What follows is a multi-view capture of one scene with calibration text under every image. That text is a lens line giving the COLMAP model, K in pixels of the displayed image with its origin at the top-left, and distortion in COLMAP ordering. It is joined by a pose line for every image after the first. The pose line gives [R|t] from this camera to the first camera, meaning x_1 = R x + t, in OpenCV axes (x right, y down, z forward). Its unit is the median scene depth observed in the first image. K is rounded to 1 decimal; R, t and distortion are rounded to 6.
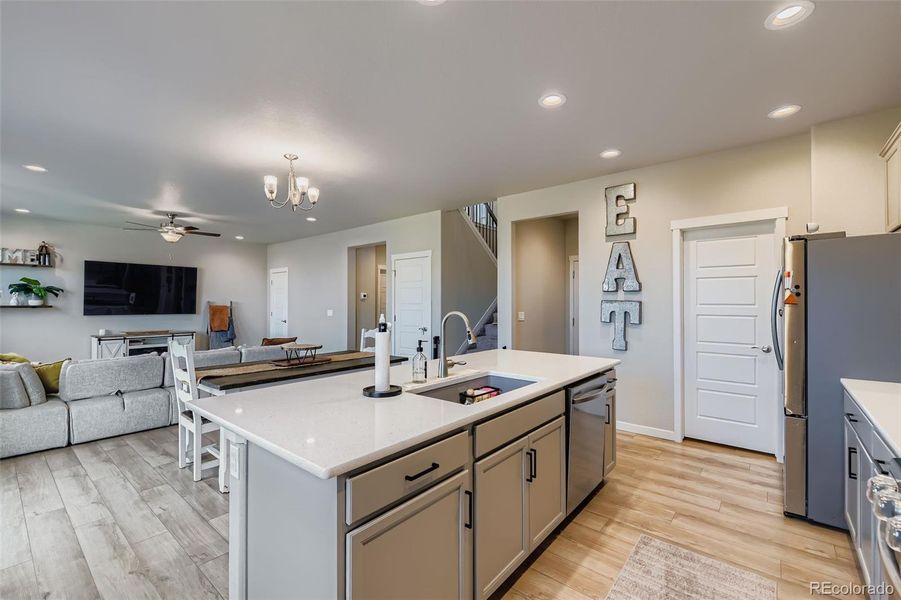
lens RADIAL K [[386.4, 0, 451.7], [0, 386.4, 301.1], [0, 0, 1]] dist [0.013364, -0.005310]
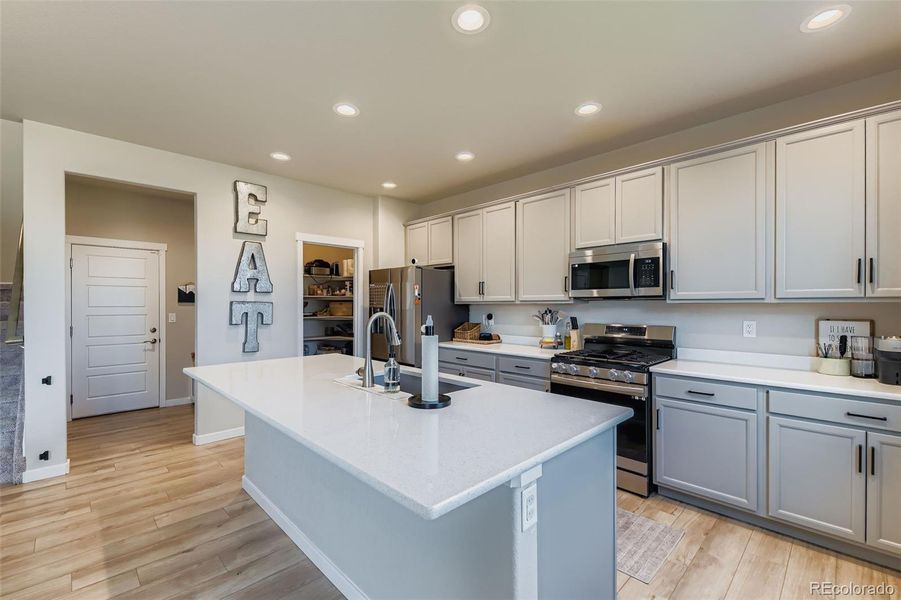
lens RADIAL K [[386.4, 0, 453.7], [0, 386.4, 305.9], [0, 0, 1]] dist [0.013364, -0.005310]
pose [[0.100020, -0.005470, 0.994970, -0.481997], [-0.004267, 0.999973, 0.005927, 0.002362], [-0.994976, -0.004838, 0.099994, 0.387337]]
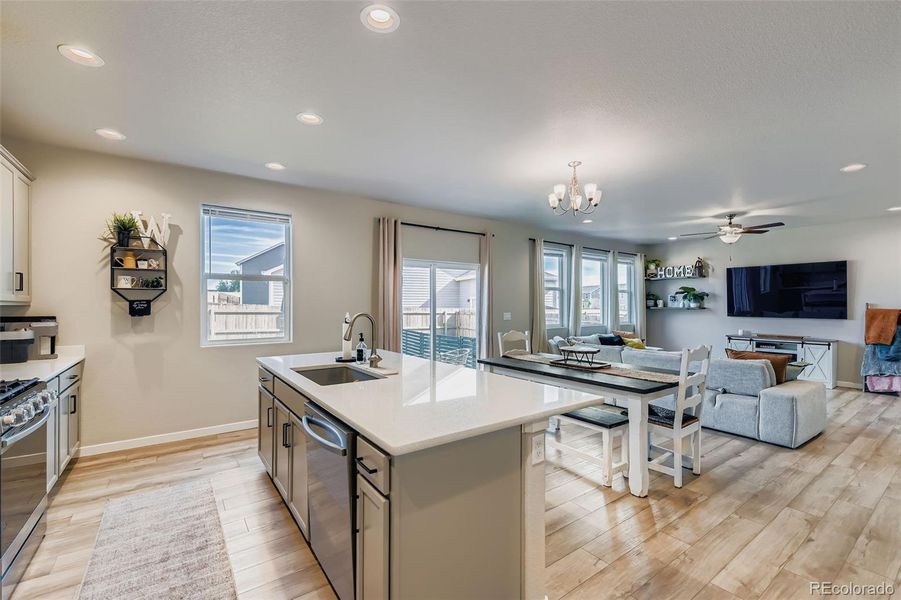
lens RADIAL K [[386.4, 0, 455.8], [0, 386.4, 302.0], [0, 0, 1]] dist [0.013364, -0.005310]
pose [[-0.243133, -0.007889, -0.969961, 0.587764], [0.004476, 0.999947, -0.009255, 0.002841], [0.969983, -0.006592, -0.243085, 0.834392]]
